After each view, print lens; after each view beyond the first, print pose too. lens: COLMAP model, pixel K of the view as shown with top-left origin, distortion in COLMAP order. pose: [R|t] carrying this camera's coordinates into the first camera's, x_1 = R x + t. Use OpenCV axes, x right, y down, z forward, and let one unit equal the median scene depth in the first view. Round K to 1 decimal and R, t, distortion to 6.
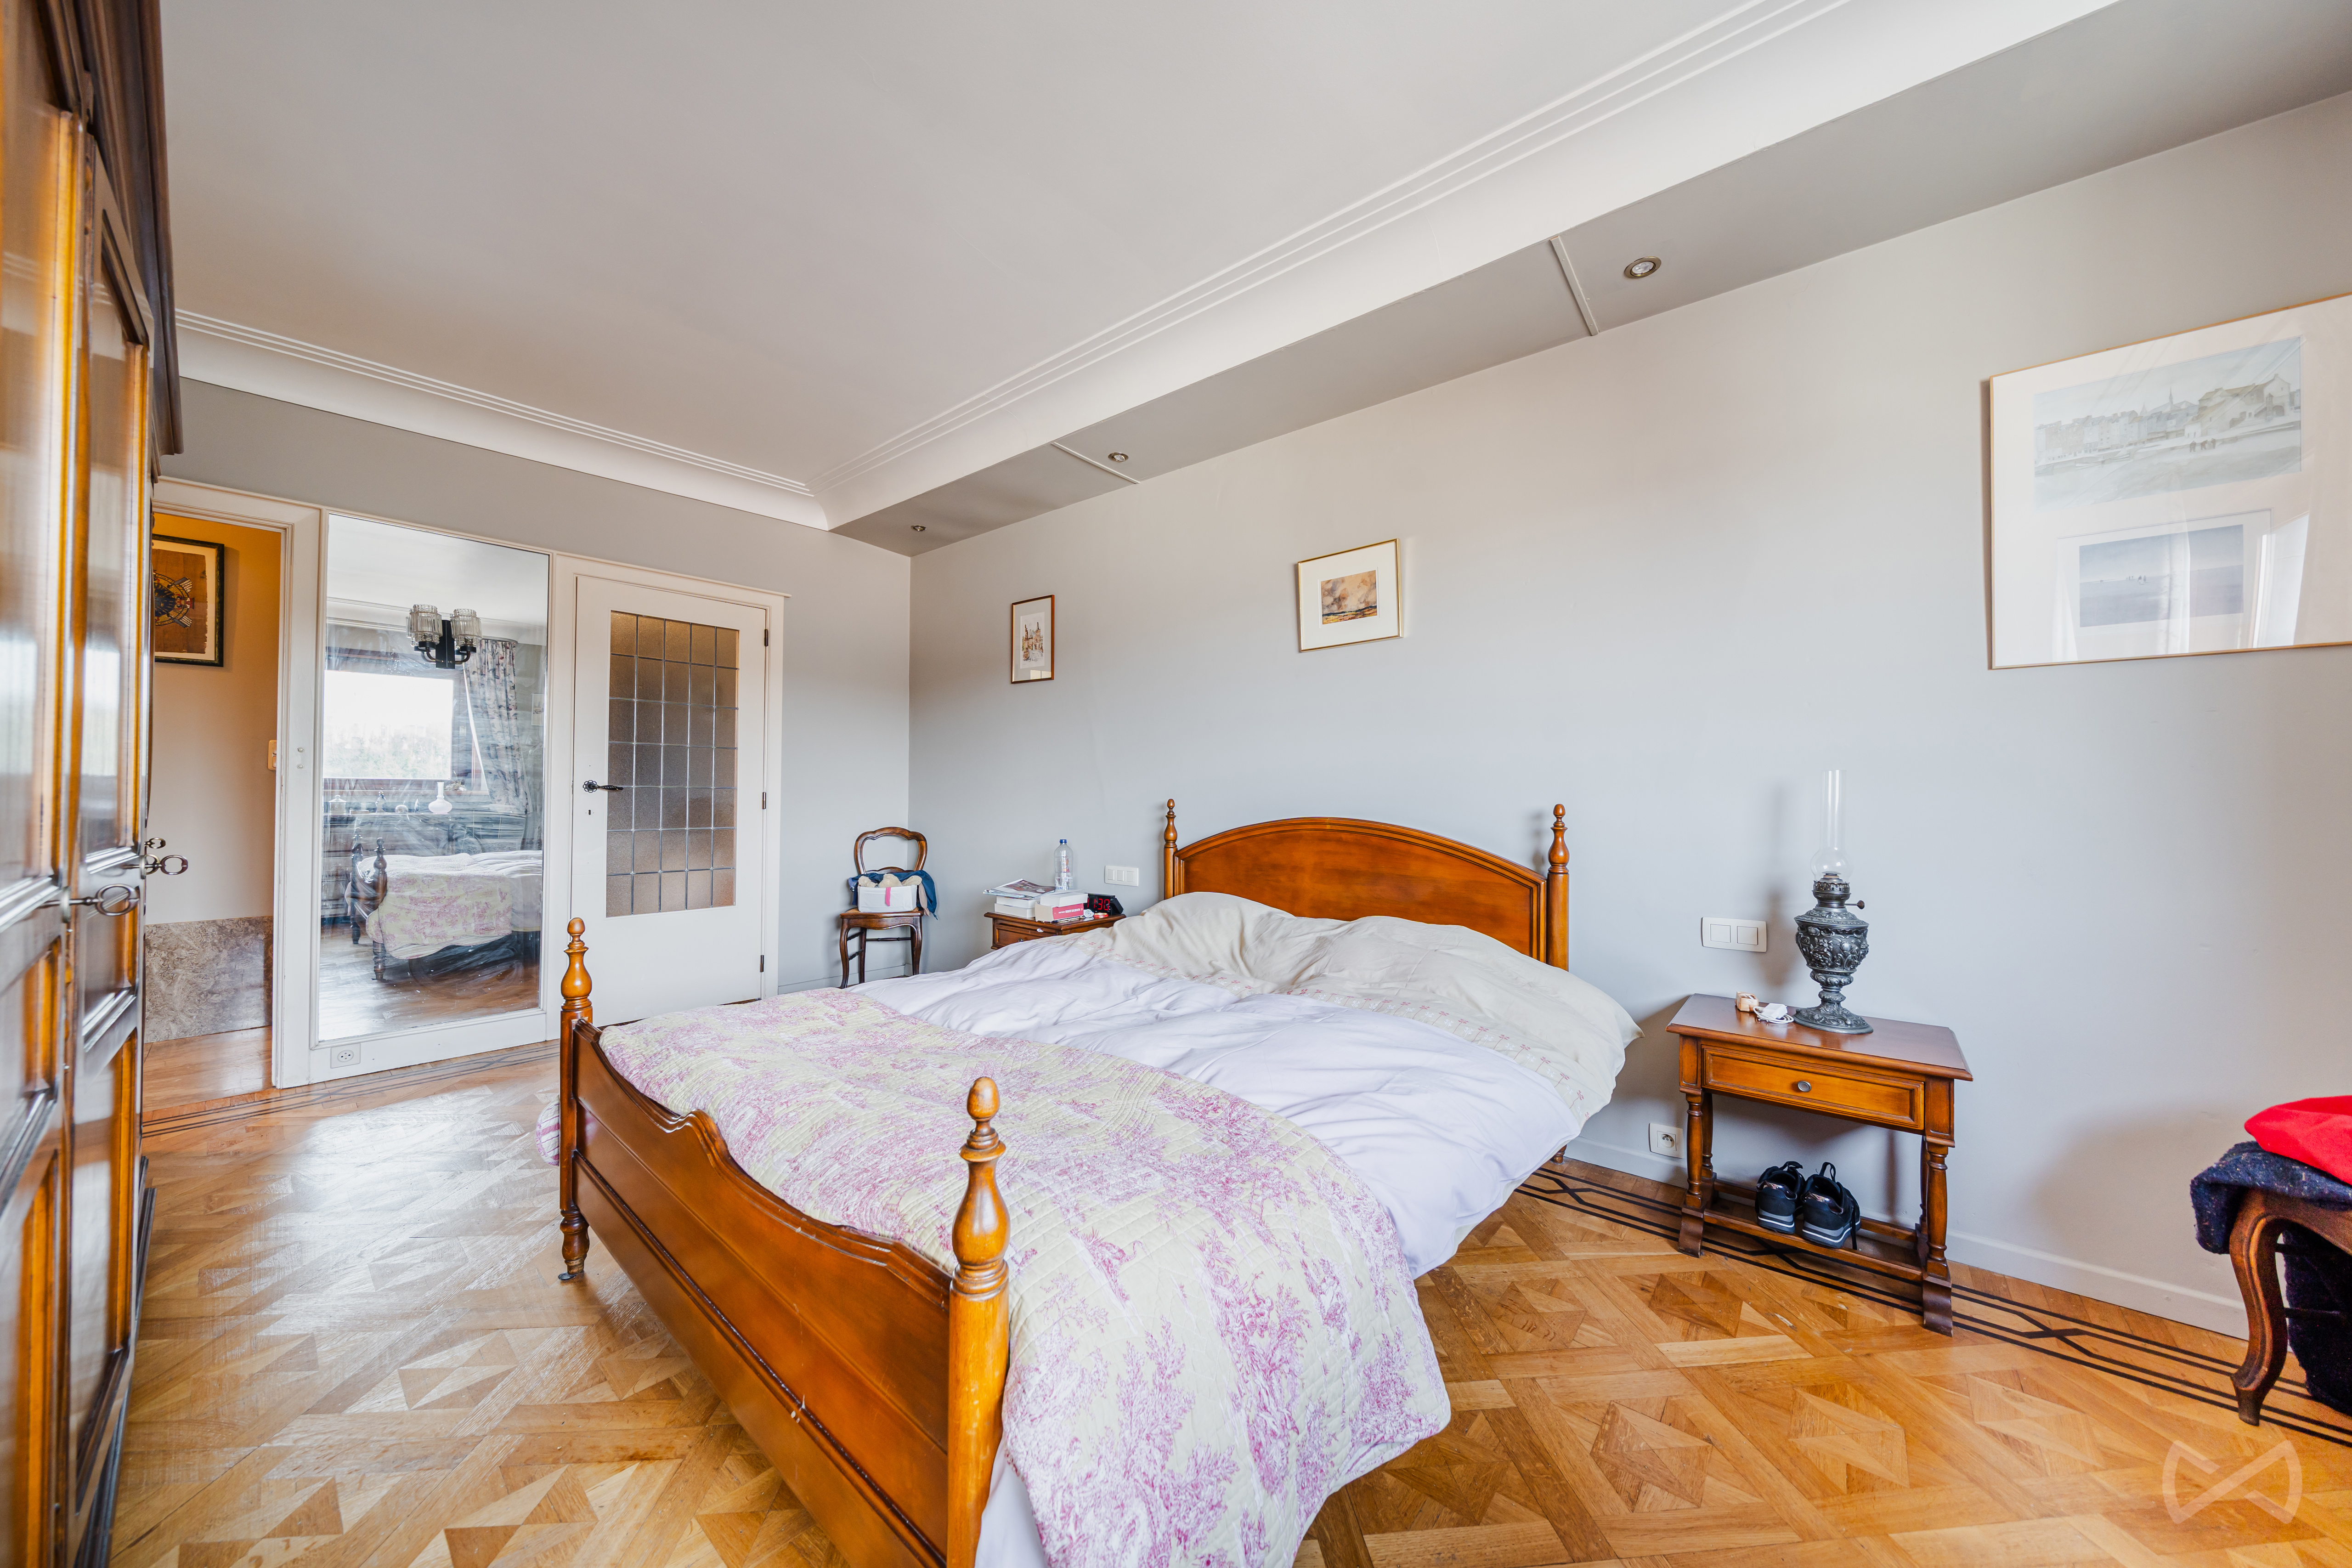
lens RADIAL K [[799.8, 0, 1175.3], [0, 799.8, 787.4], [0, 0, 1]] dist [0.000021, -0.000518]
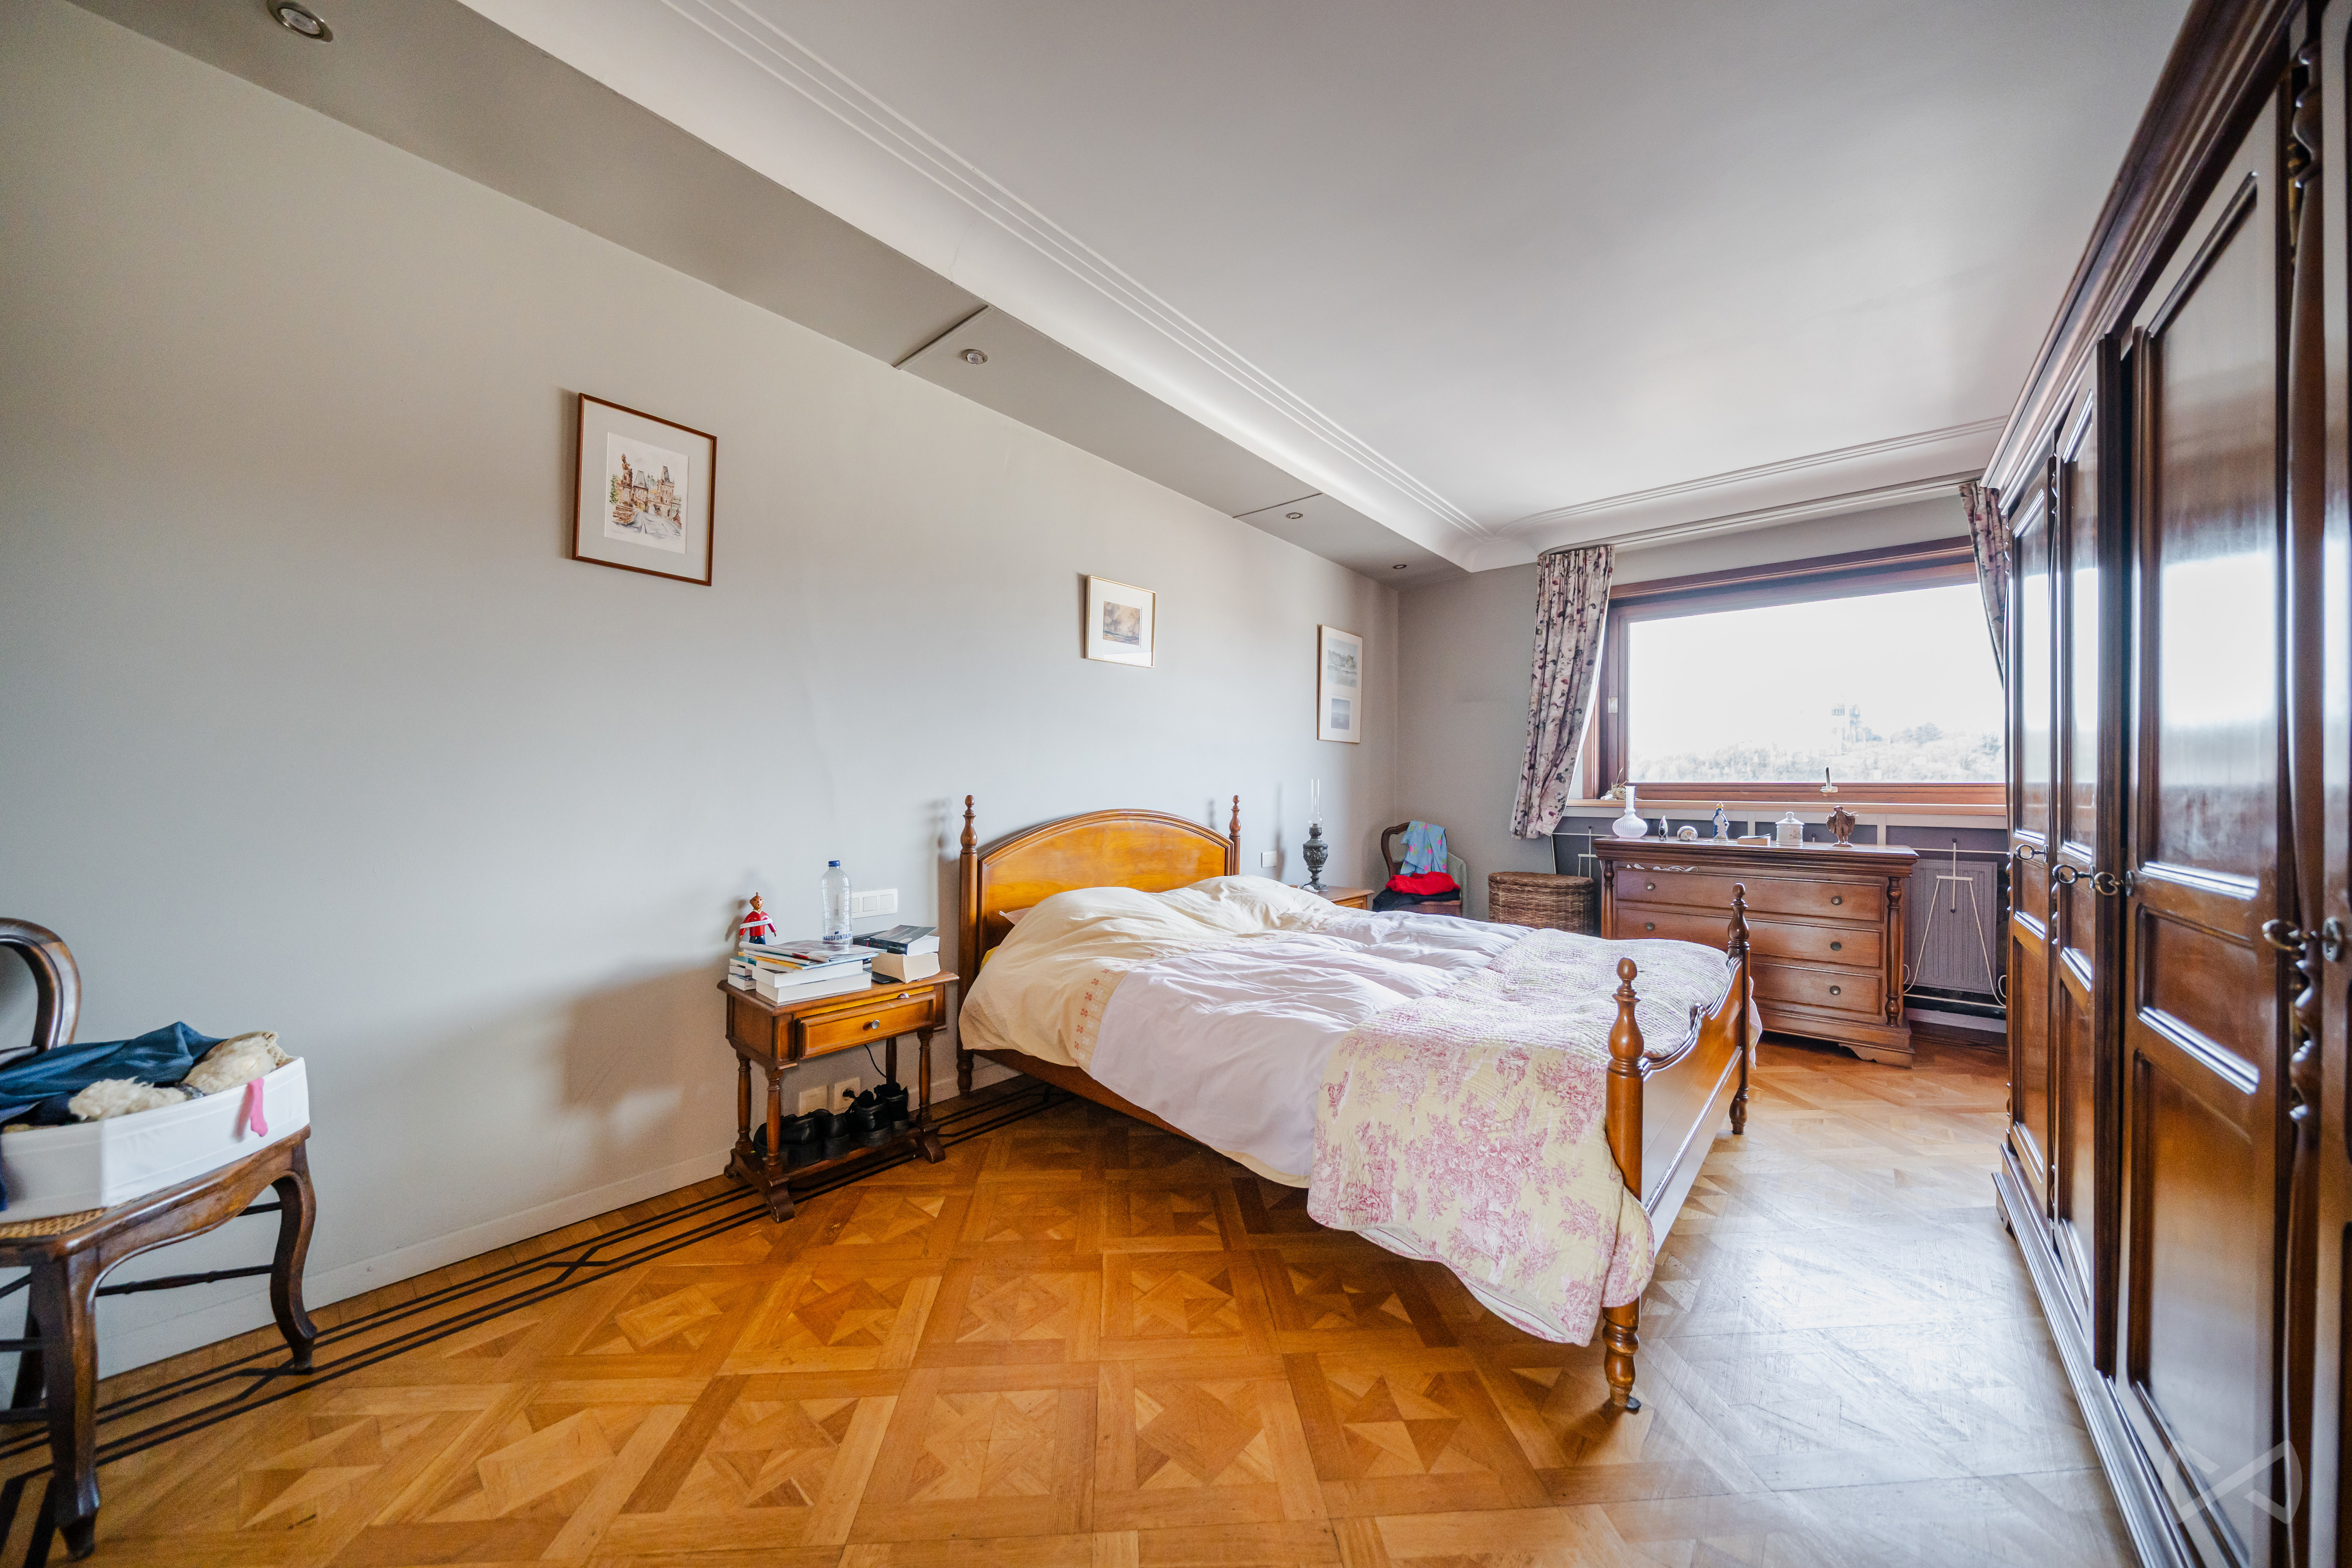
lens RADIAL K [[799.8, 0, 1175.7], [0, 799.8, 783.5], [0, 0, 1]] dist [0.000021, -0.000518]
pose [[0.013255, 0.019550, 0.999721, -0.880263], [0.009897, 0.999757, -0.019682, 0.021607], [-0.999863, 0.010155, 0.013058, 0.834415]]
